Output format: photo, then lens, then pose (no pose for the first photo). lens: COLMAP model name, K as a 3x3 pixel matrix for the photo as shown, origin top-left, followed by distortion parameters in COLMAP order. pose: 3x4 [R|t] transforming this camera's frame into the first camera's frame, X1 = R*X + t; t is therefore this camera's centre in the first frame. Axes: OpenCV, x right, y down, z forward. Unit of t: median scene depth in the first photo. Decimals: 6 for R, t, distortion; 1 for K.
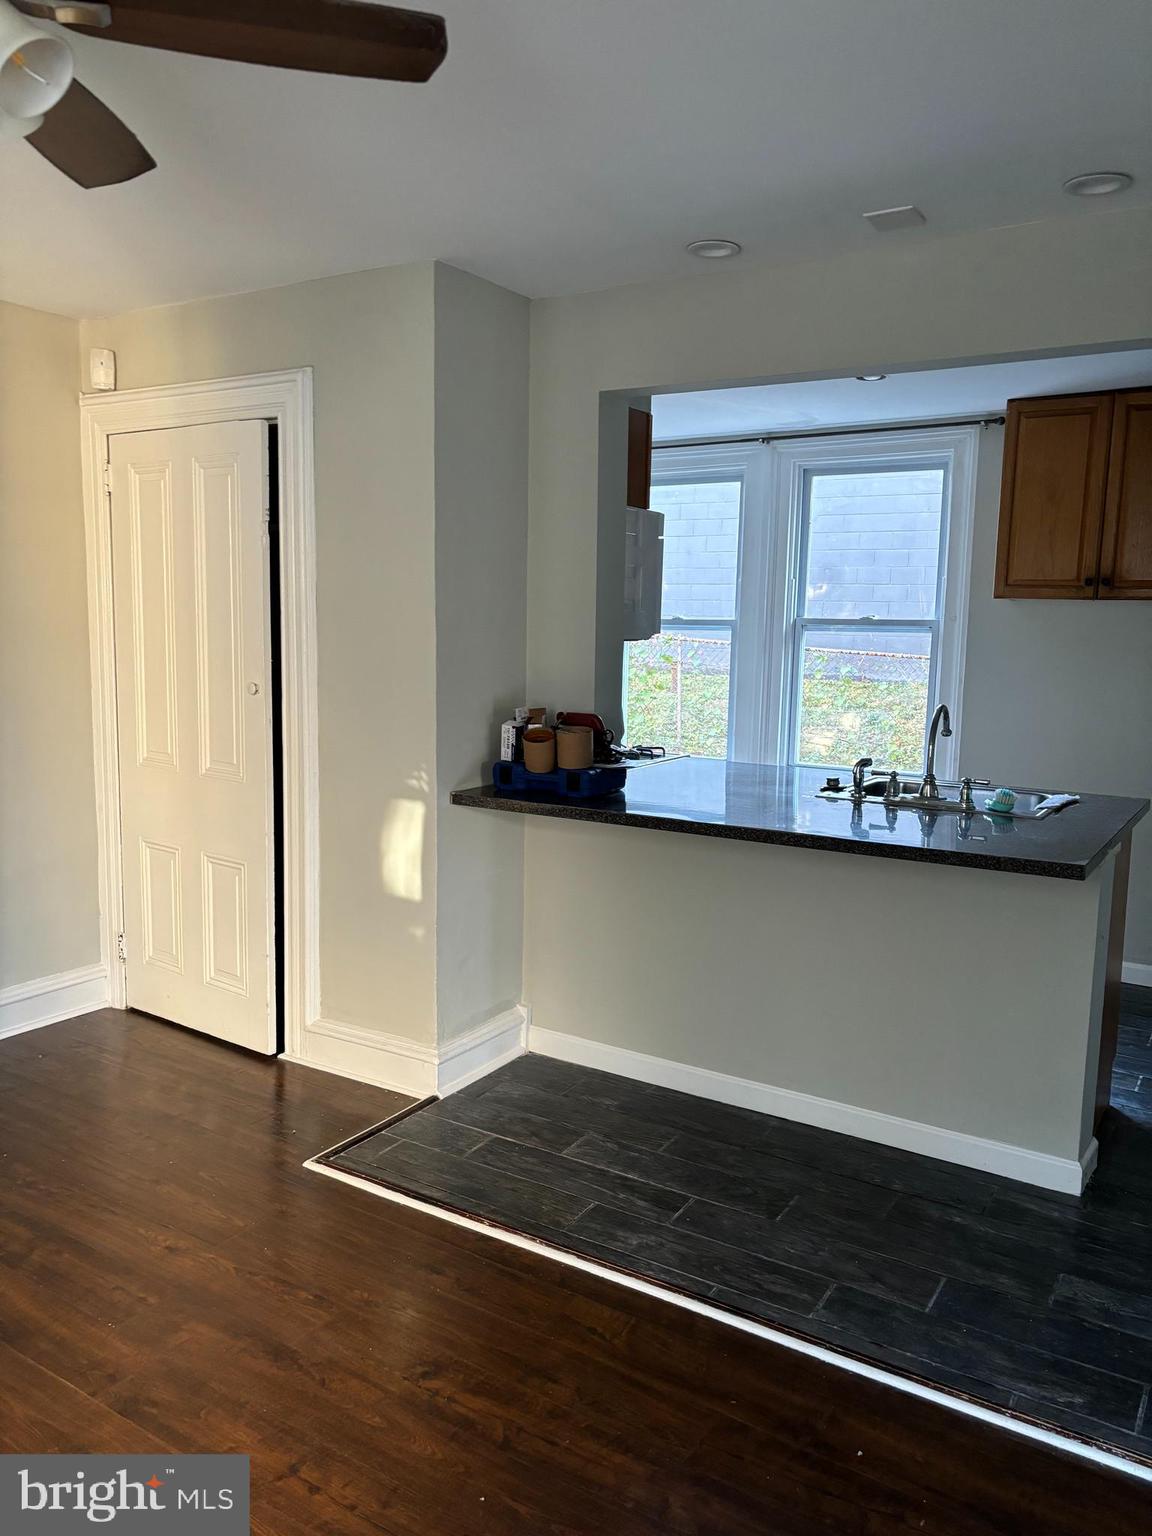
lens RADIAL K [[1176.8, 0, 576.0], [0, 1176.8, 768.0], [0, 0, 1]] dist [0.051656, -0.002298]
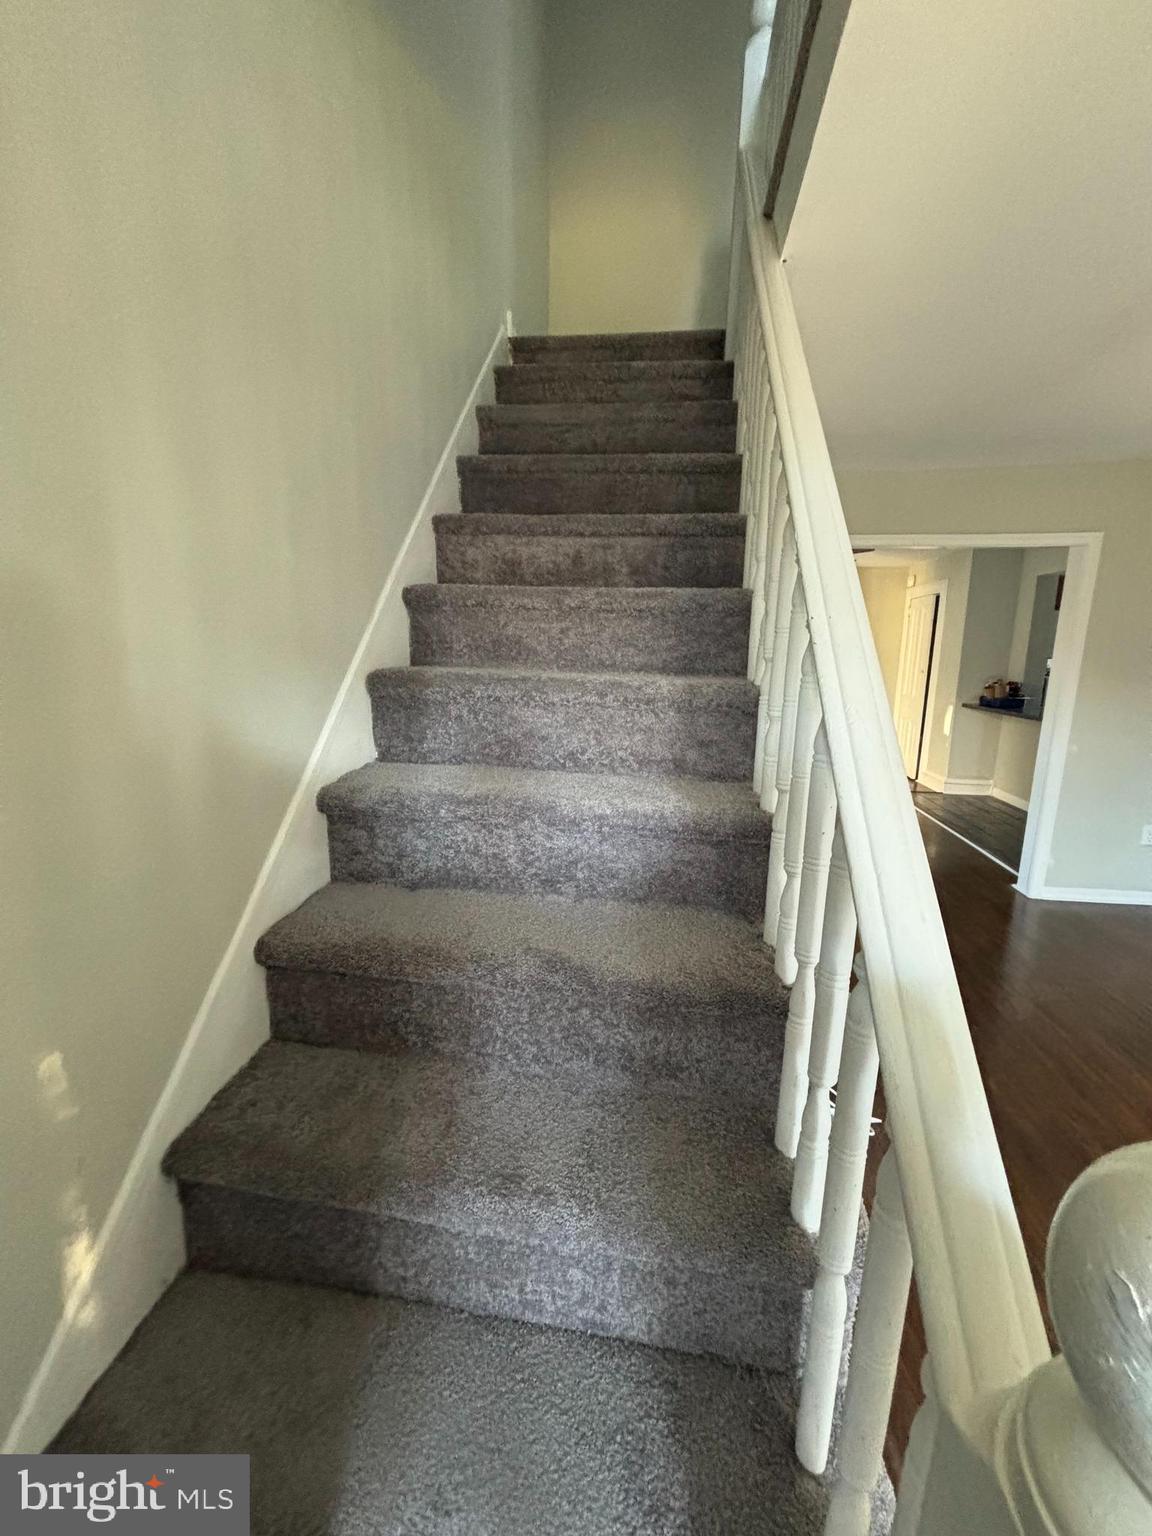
lens RADIAL K [[620.3, 0, 576.0], [0, 620.3, 768.0], [0, 0, 1]] dist [-0.003933, -0.000737]
pose [[0.404214, 0.179639, -0.896851, 1.019570], [-0.132244, 0.981699, 0.137031, 0.099532], [0.905054, 0.063213, 0.420573, -0.691636]]
